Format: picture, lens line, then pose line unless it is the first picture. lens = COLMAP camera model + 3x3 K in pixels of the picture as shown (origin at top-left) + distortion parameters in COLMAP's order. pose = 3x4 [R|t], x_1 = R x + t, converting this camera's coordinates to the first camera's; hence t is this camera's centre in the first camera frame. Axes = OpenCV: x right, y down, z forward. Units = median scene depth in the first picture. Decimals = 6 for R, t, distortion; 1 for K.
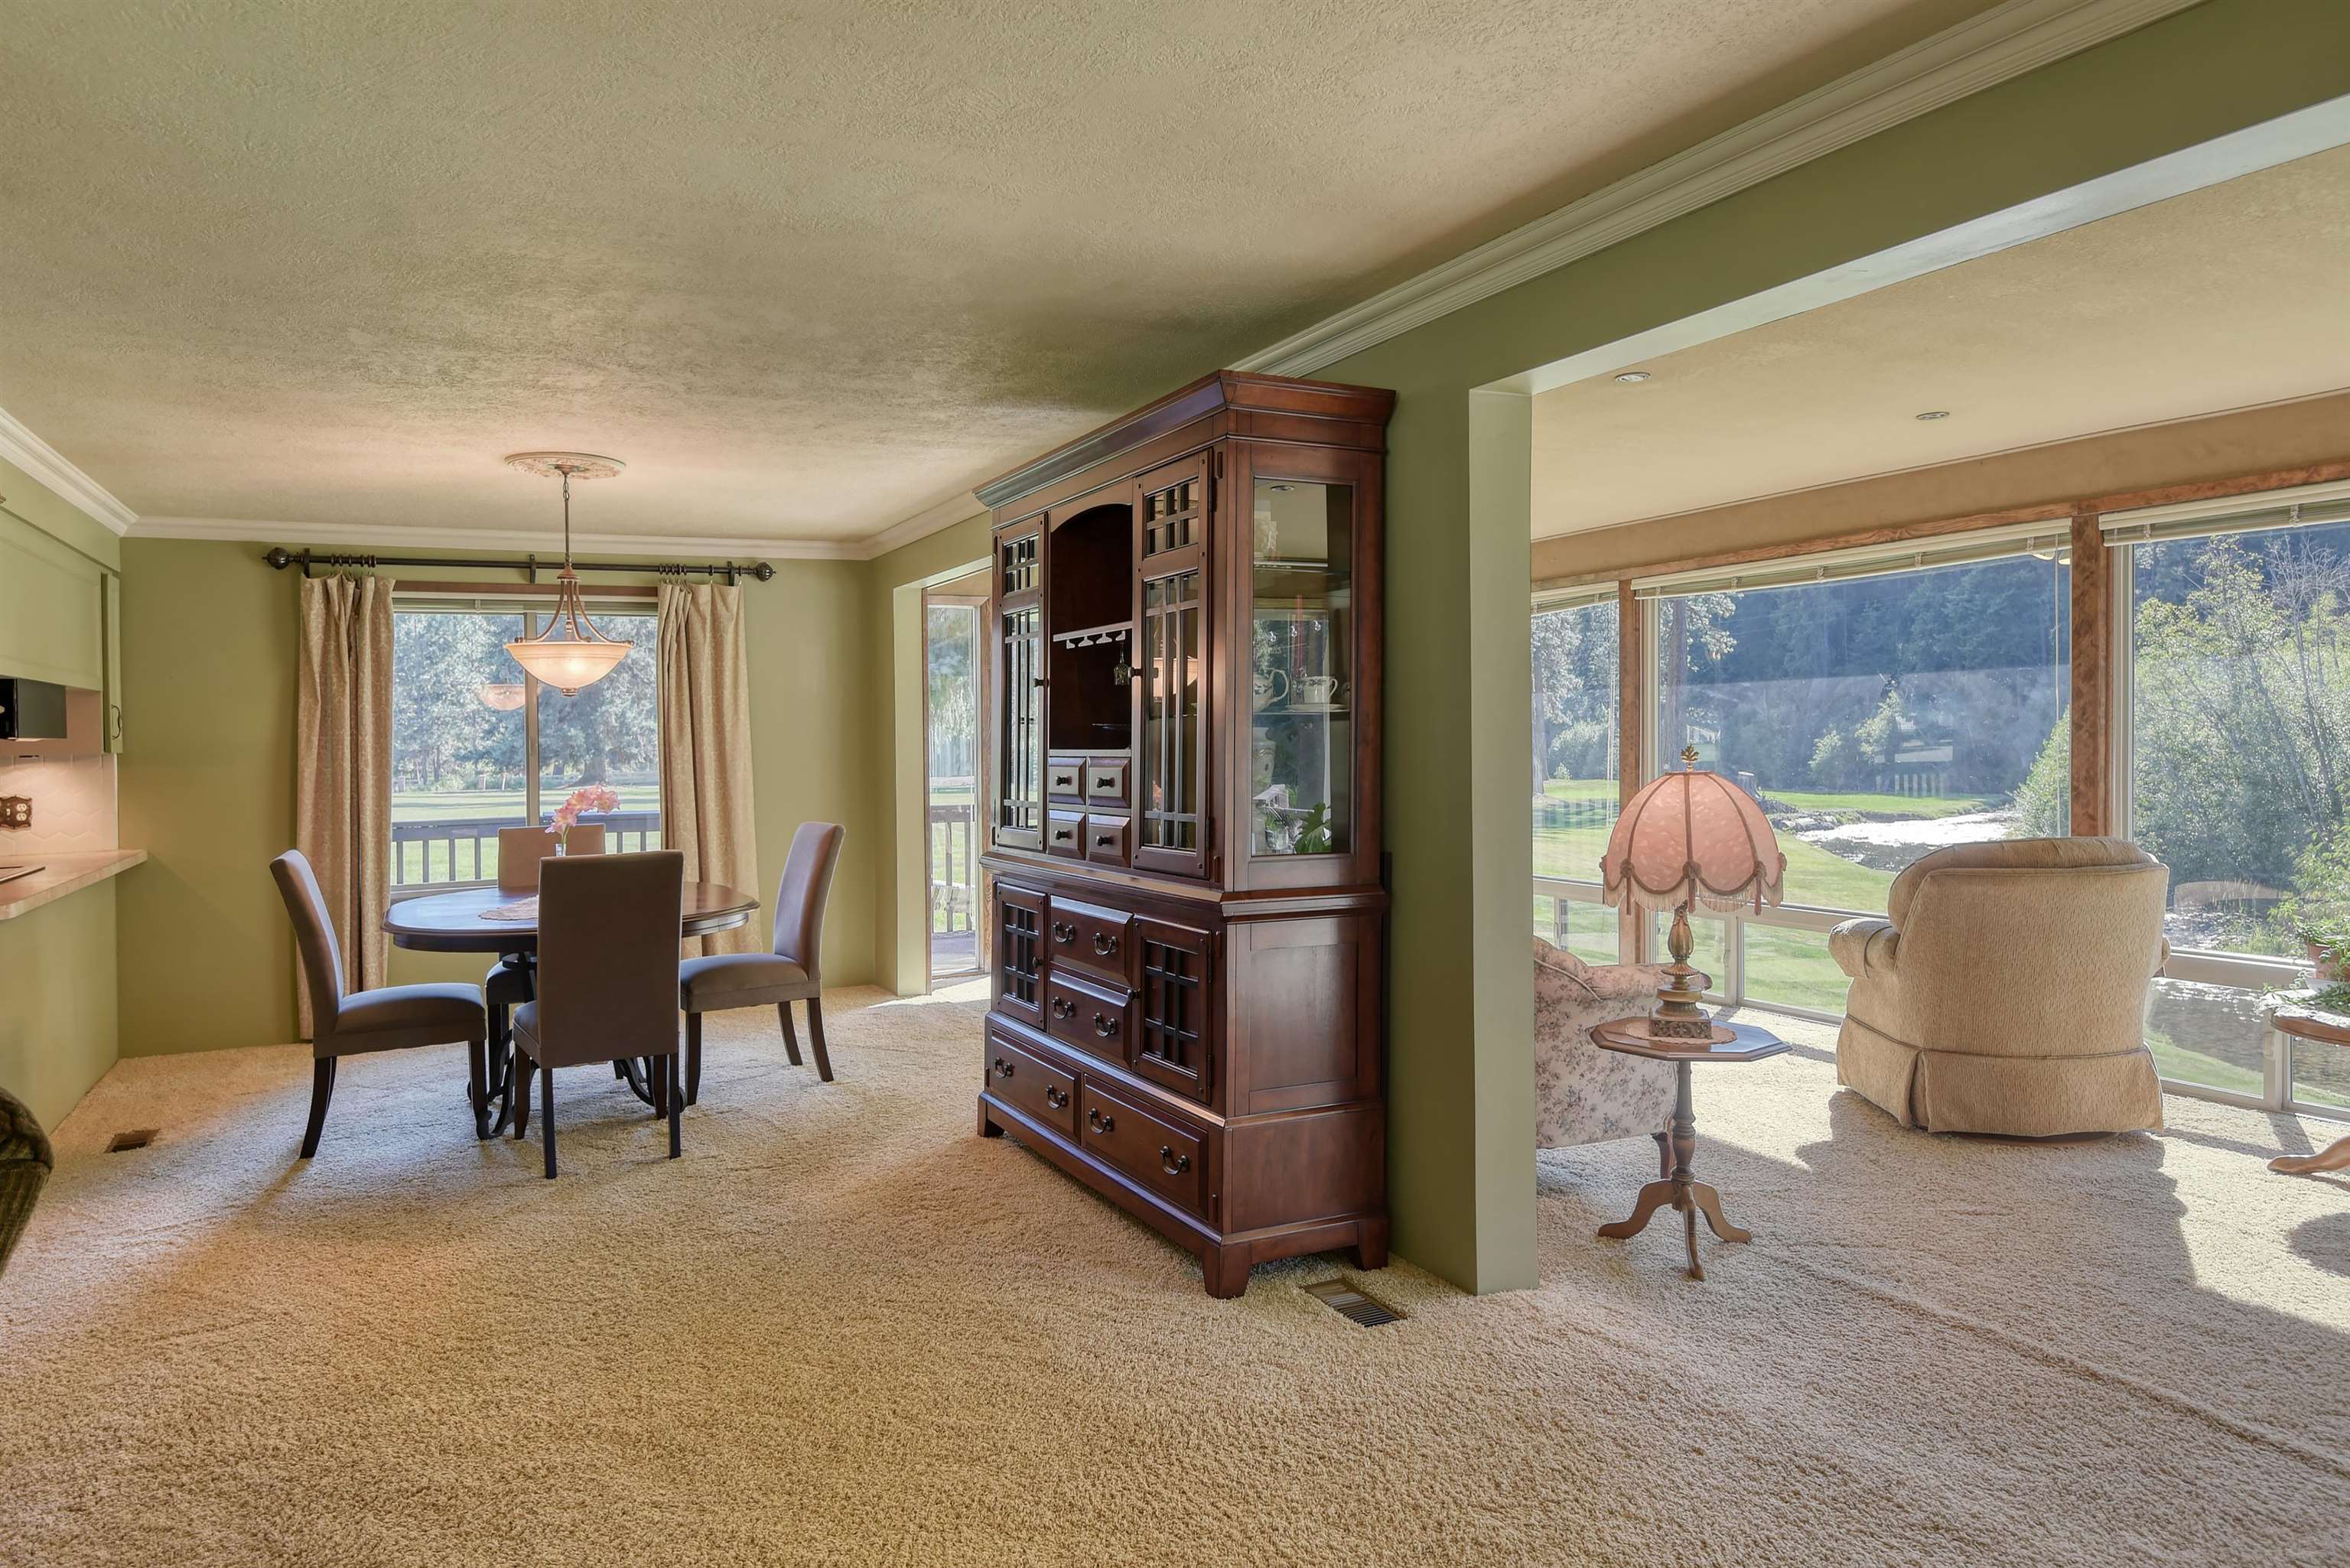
lens RADIAL K [[1478.1, 0, 1175.0], [0, 1478.1, 784.0], [0, 0, 1]] dist [0.001650, -0.000312]
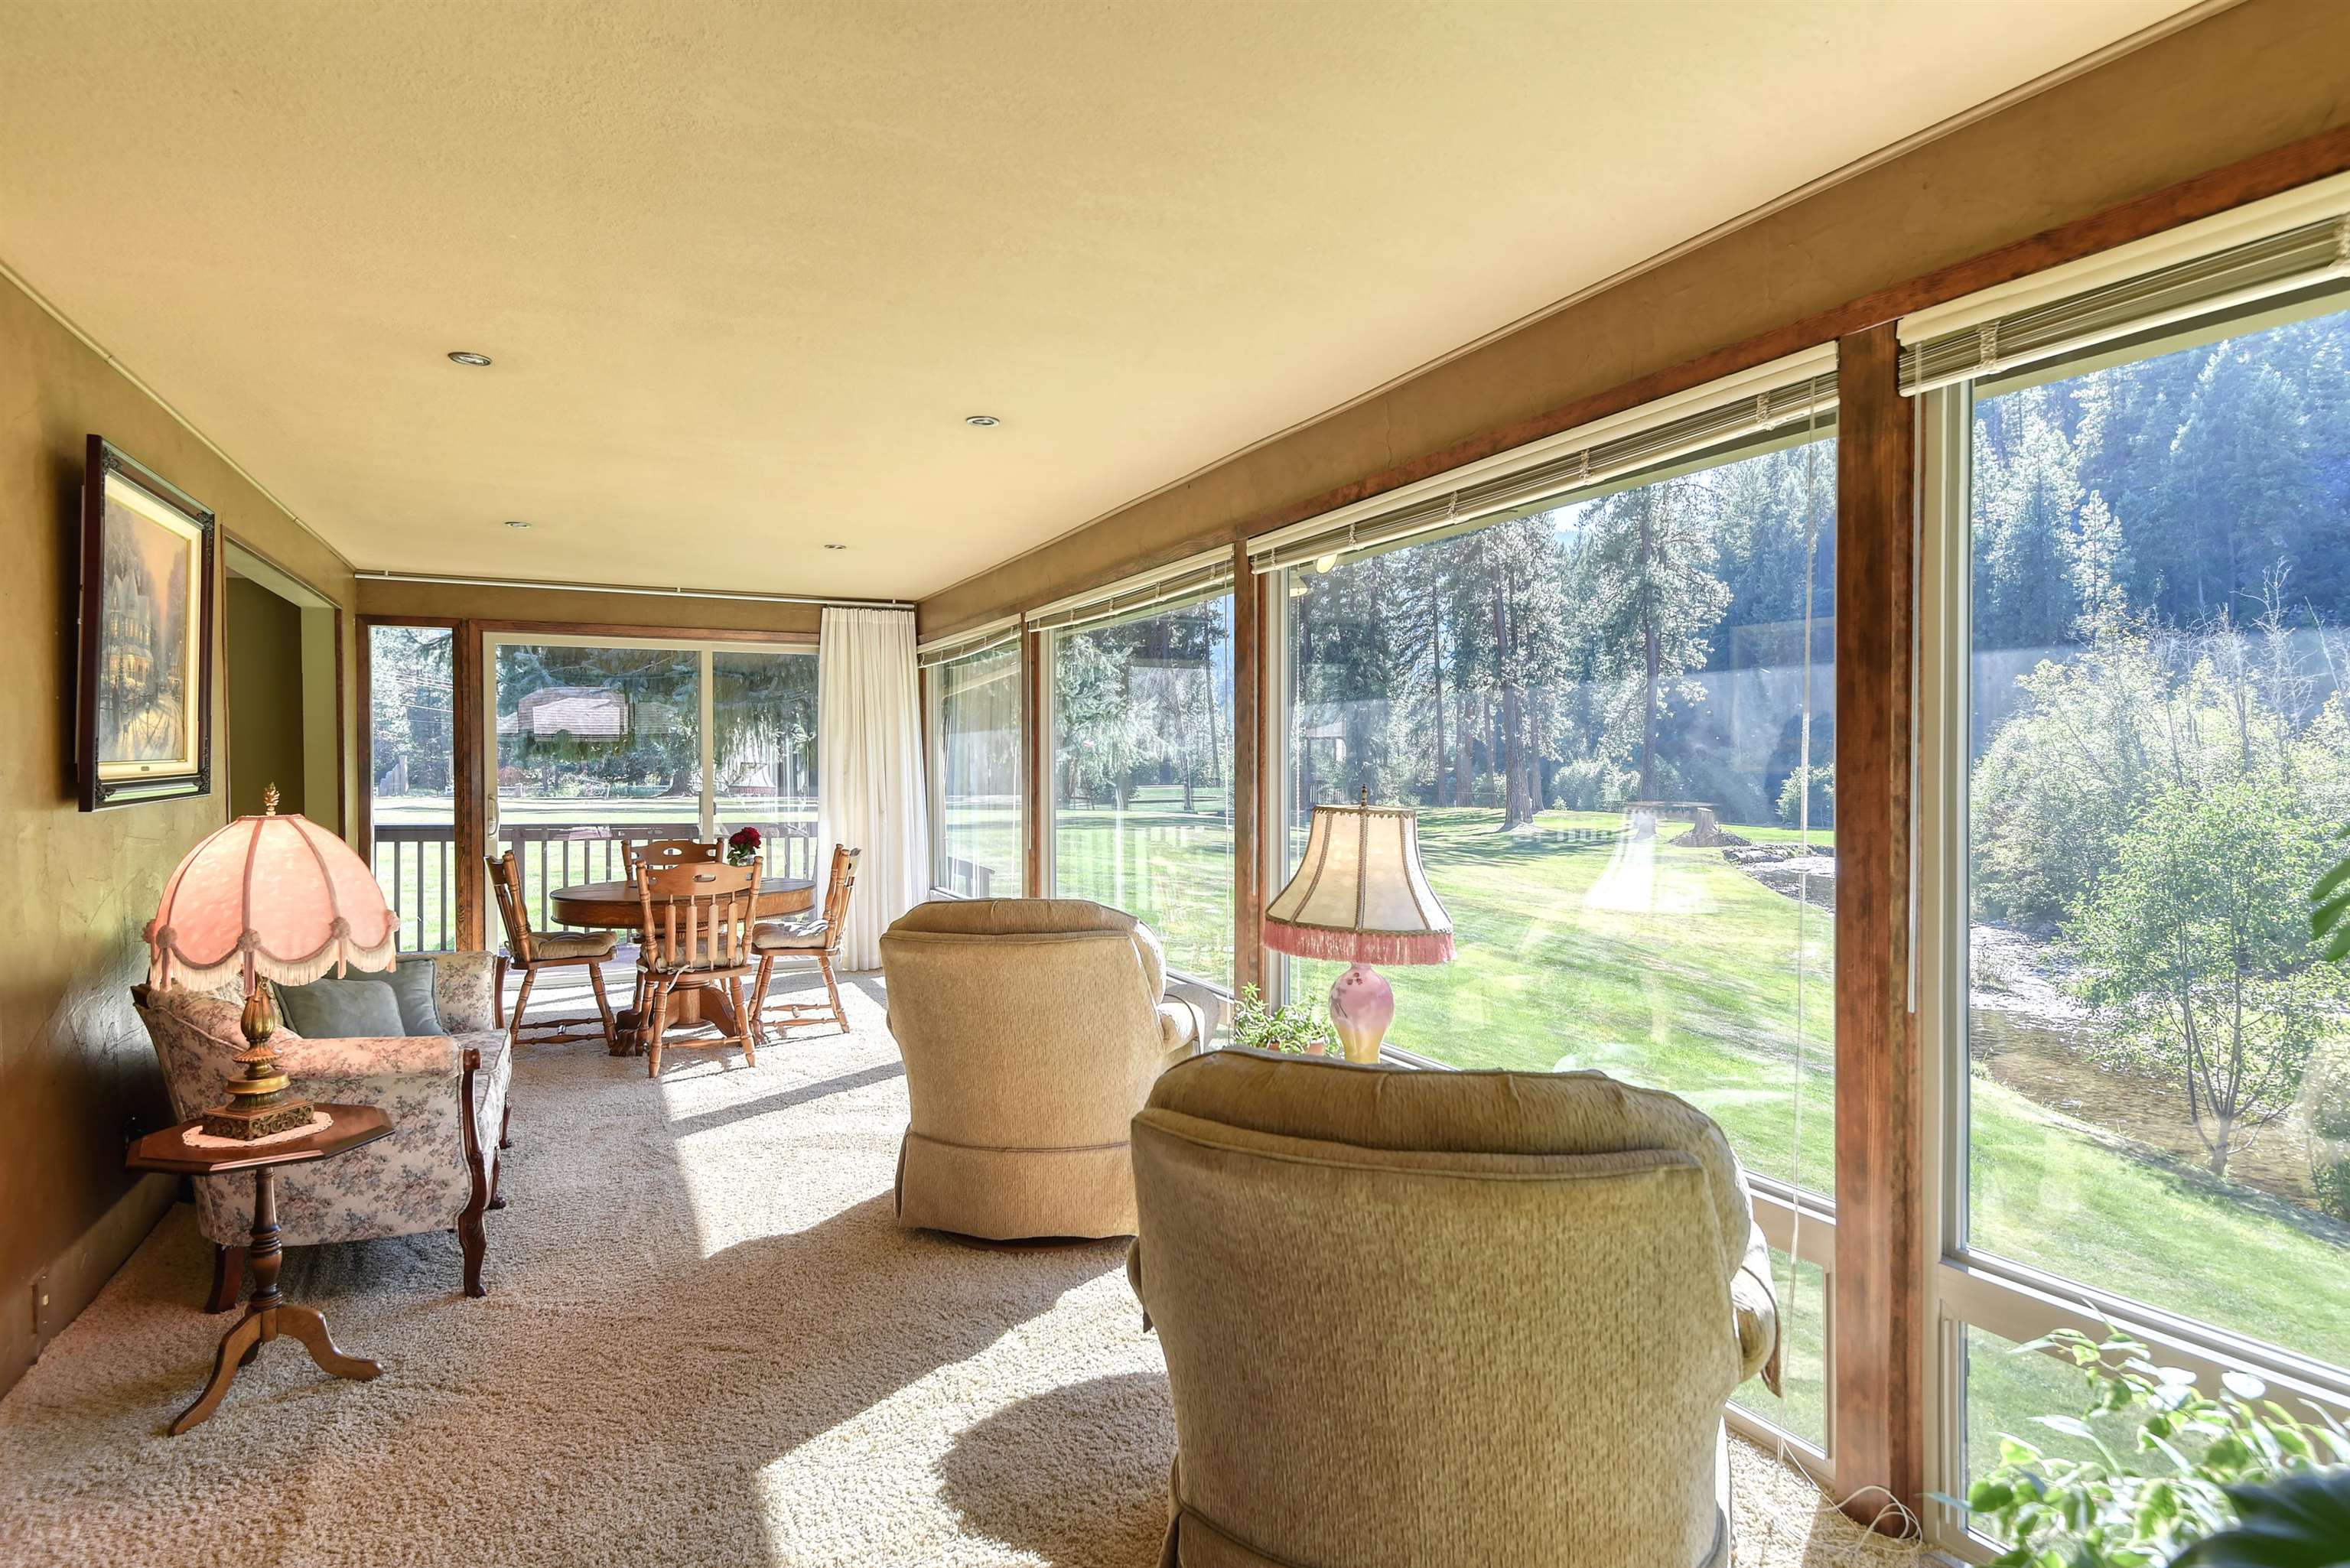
lens RADIAL K [[1299.6, 0, 1175.0], [0, 1299.6, 784.0], [0, 0, 1]] dist [0.004110, 0.000958]
pose [[0.999102, 0.026112, -0.033364, 0.642858], [-0.026636, 0.999527, -0.015353, -0.019418], [0.032948, 0.016228, 0.999325, 0.212810]]
